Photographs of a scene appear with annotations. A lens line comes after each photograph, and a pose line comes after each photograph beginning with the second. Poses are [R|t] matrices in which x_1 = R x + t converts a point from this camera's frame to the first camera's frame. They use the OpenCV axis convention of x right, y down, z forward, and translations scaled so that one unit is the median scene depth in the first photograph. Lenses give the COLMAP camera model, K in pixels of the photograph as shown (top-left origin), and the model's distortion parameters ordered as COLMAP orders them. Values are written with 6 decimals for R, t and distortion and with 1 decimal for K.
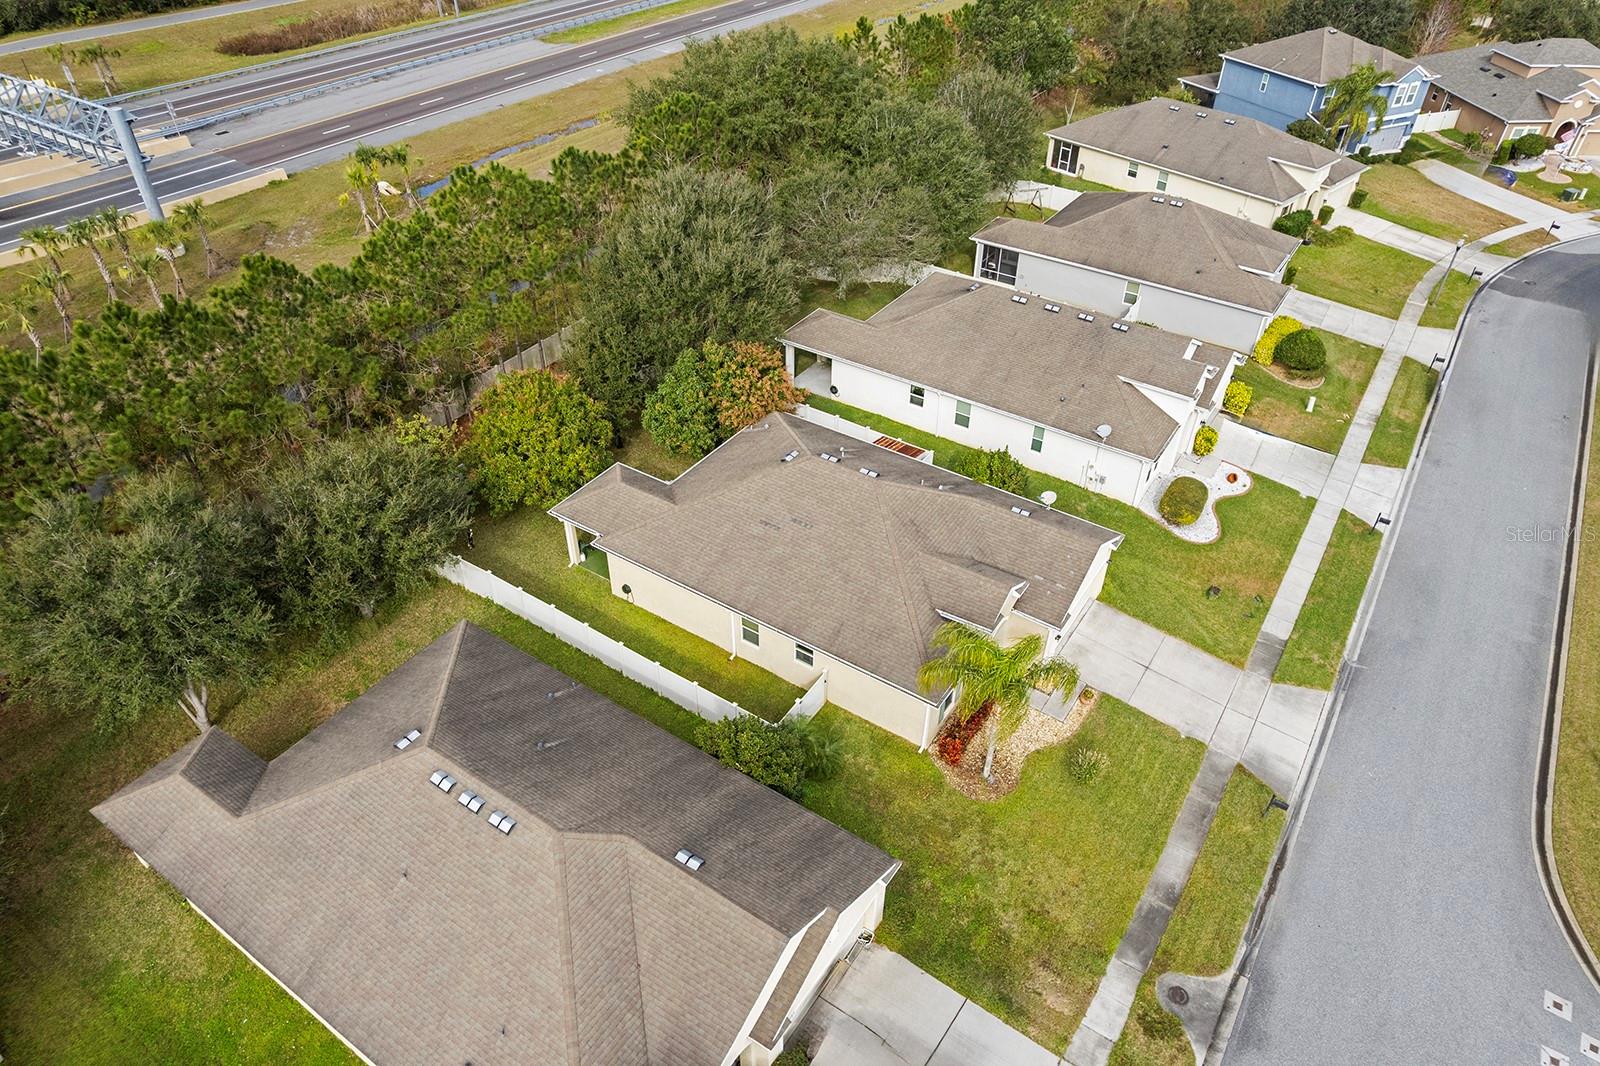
lens RADIAL K [[1028.5, 0, 800.0], [0, 1028.5, 533.0], [0, 0, 1]] dist [-0.066744, 0.051801]
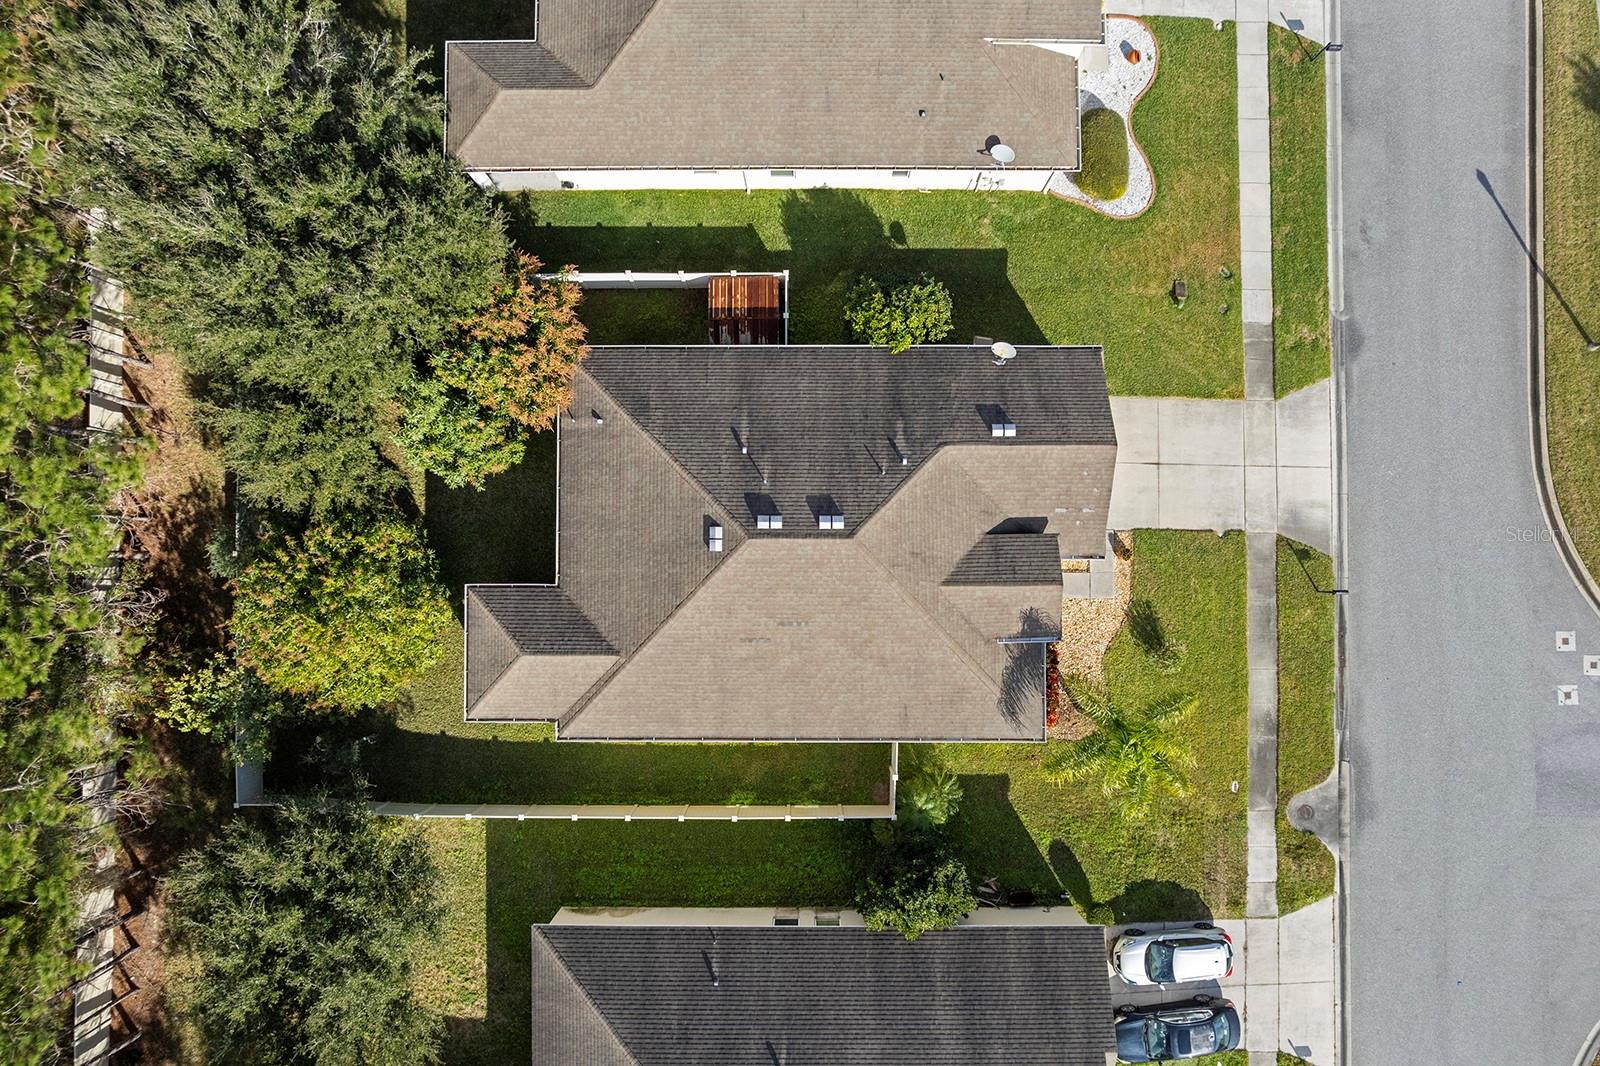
lens RADIAL K [[1028.5, 0, 800.0], [0, 1028.5, 533.0], [0, 0, 1]] dist [-0.066744, 0.051801]
pose [[0.831726, -0.555183, 0.001811, 0.046047], [0.354458, 0.533523, 0.767927, -0.667075], [-0.427306, -0.638063, 0.640534, 0.550159]]
